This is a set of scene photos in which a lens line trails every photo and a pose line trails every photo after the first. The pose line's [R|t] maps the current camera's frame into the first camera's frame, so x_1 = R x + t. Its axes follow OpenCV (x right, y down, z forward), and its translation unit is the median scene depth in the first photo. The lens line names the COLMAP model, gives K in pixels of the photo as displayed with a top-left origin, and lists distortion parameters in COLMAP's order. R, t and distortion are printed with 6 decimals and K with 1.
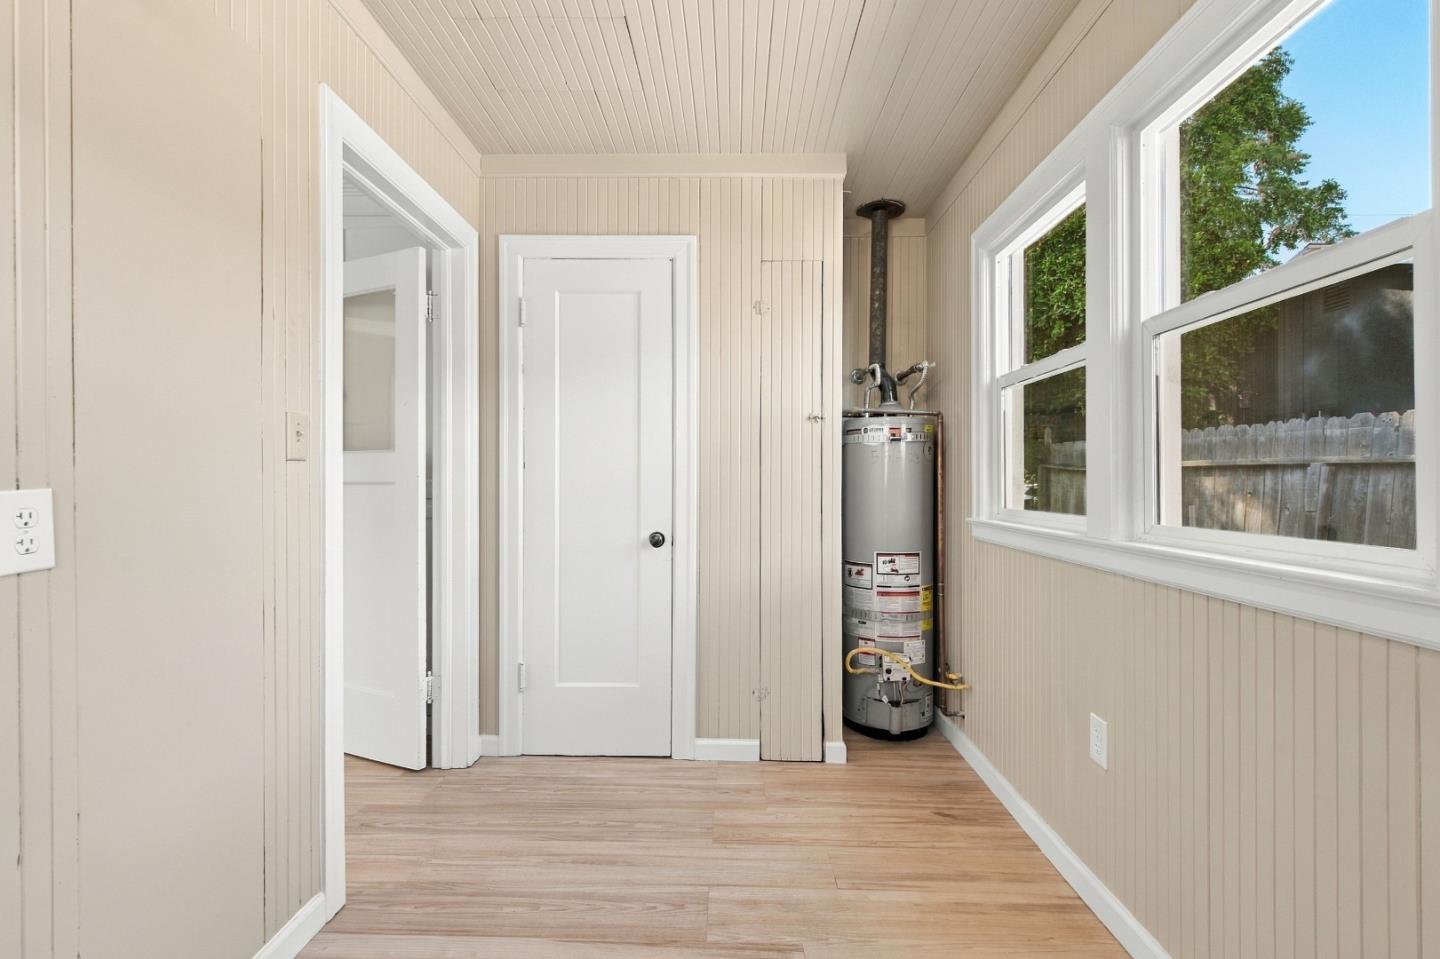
lens RADIAL K [[657.3, 0, 718.7], [0, 657.3, 480.0], [0, 0, 1]] dist [-0.000455, -0.001274]
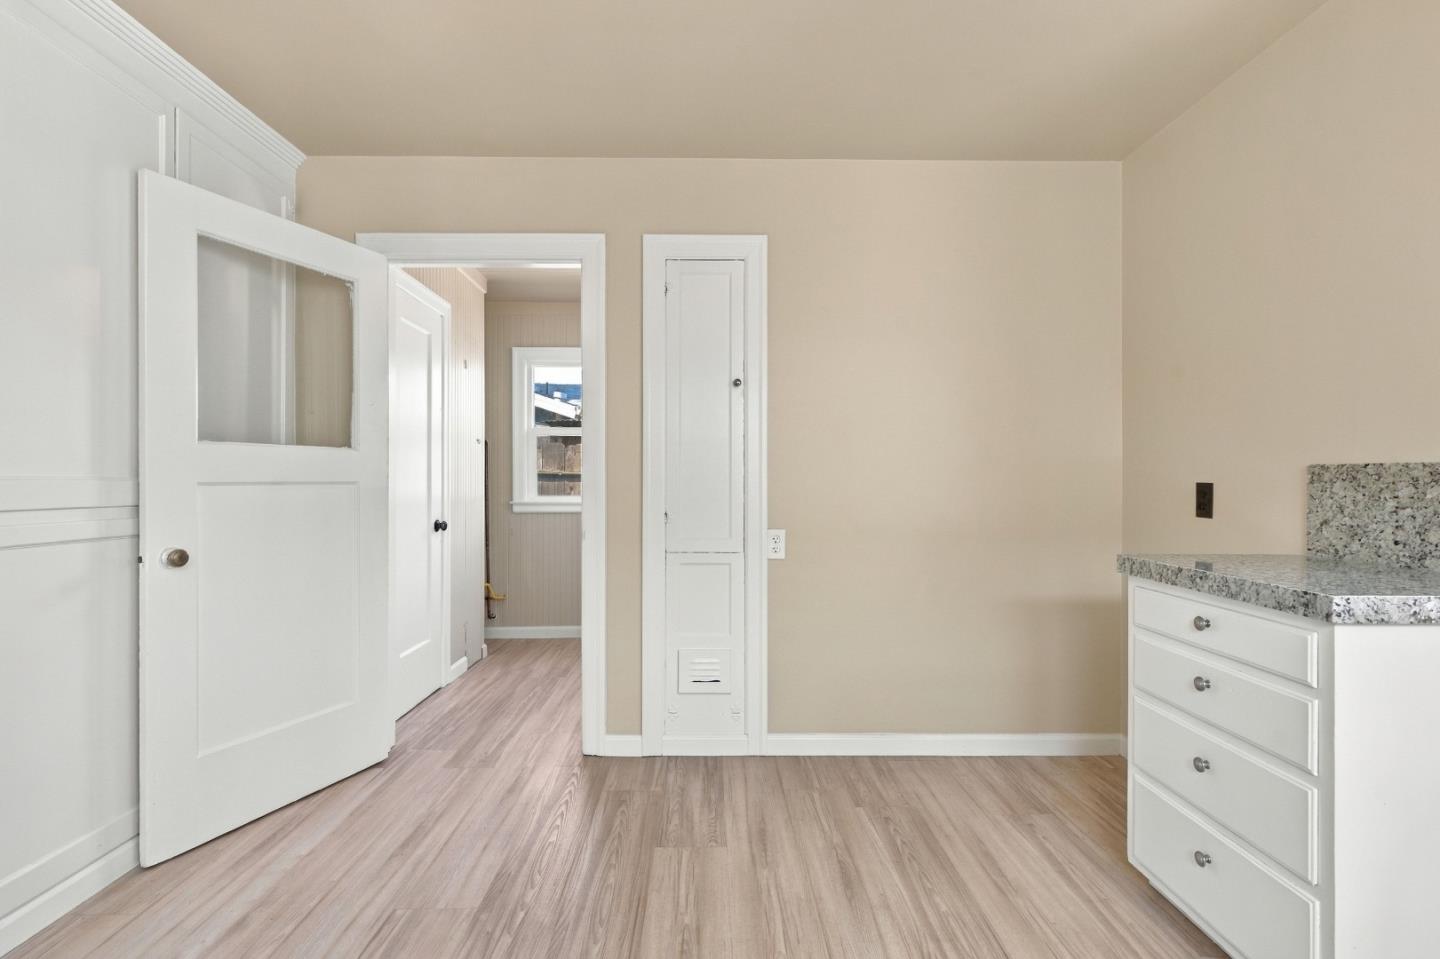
lens RADIAL K [[657.0, 0, 722.7], [0, 657.0, 480.6], [0, 0, 1]] dist [0.008953, -0.000119]
pose [[-0.041007, 0.000807, 0.999159, -1.587869], [-0.001877, 0.999998, -0.000884, 0.000793], [-0.999157, -0.001912, -0.041005, 0.532762]]
